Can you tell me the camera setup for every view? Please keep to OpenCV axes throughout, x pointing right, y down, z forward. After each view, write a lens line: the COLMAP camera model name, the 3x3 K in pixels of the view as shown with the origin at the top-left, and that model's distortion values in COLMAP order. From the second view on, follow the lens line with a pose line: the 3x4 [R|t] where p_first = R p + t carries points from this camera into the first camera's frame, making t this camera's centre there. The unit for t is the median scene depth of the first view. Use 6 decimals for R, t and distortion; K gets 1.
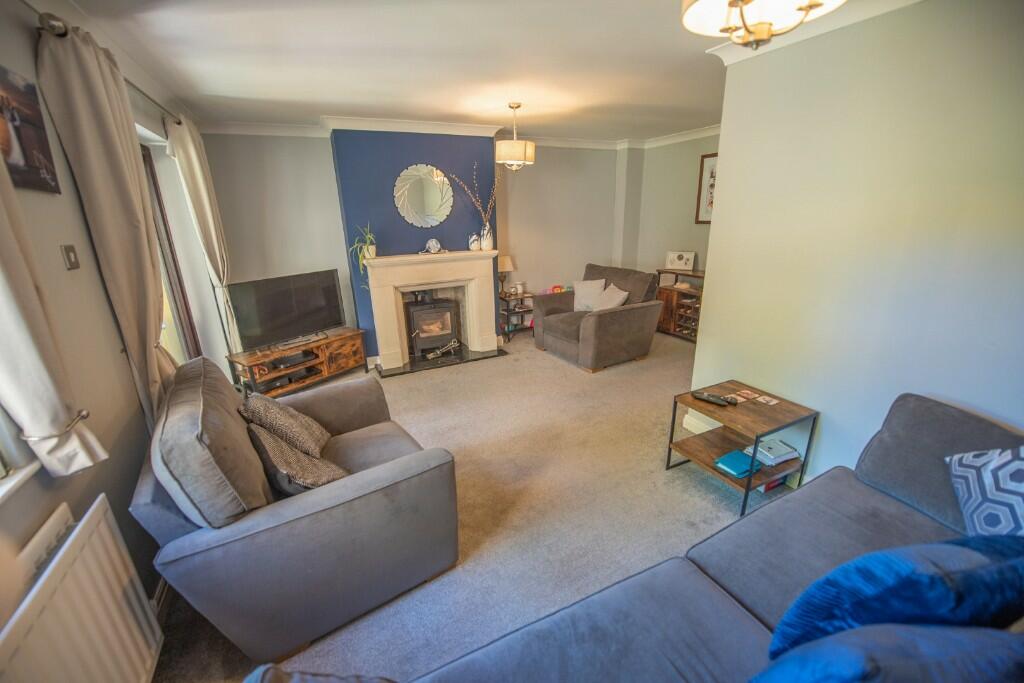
lens RADIAL K [[422.7, 0, 510.5], [0, 422.7, 349.8], [0, 0, 1]] dist [0.006322, 0.000342]
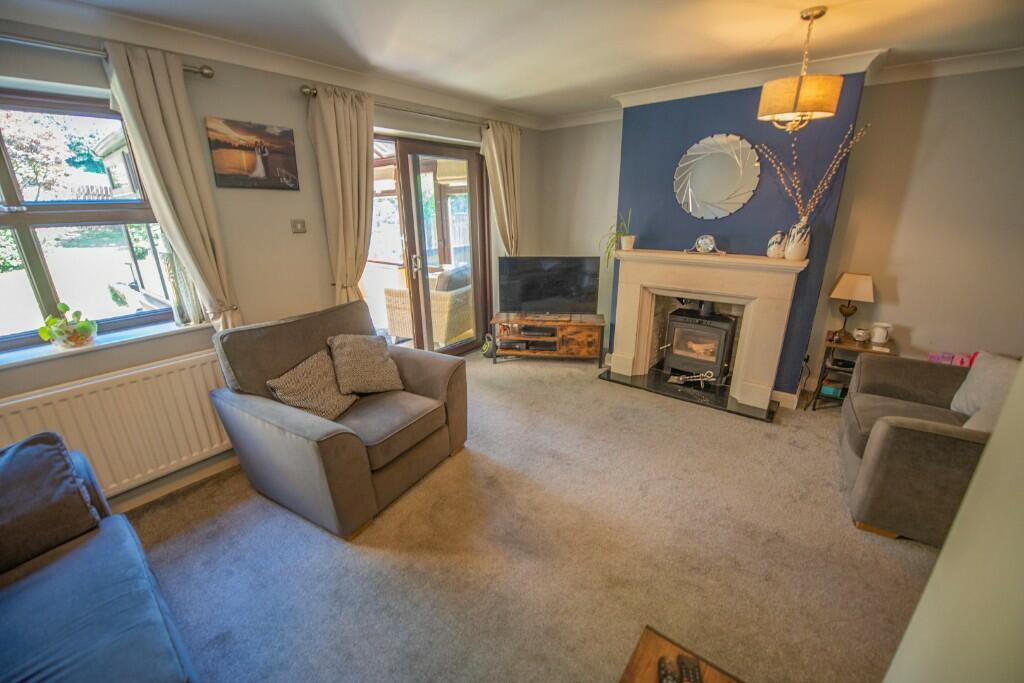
lens RADIAL K [[422.7, 0, 501.6], [0, 422.7, 343.4], [0, 0, 1]] dist [0.006322, 0.000342]
pose [[0.423608, 0.309221, -0.851433, 0.371857], [-0.281214, 0.938383, 0.200889, -0.131859], [0.861090, 0.154336, 0.484464, 0.356398]]
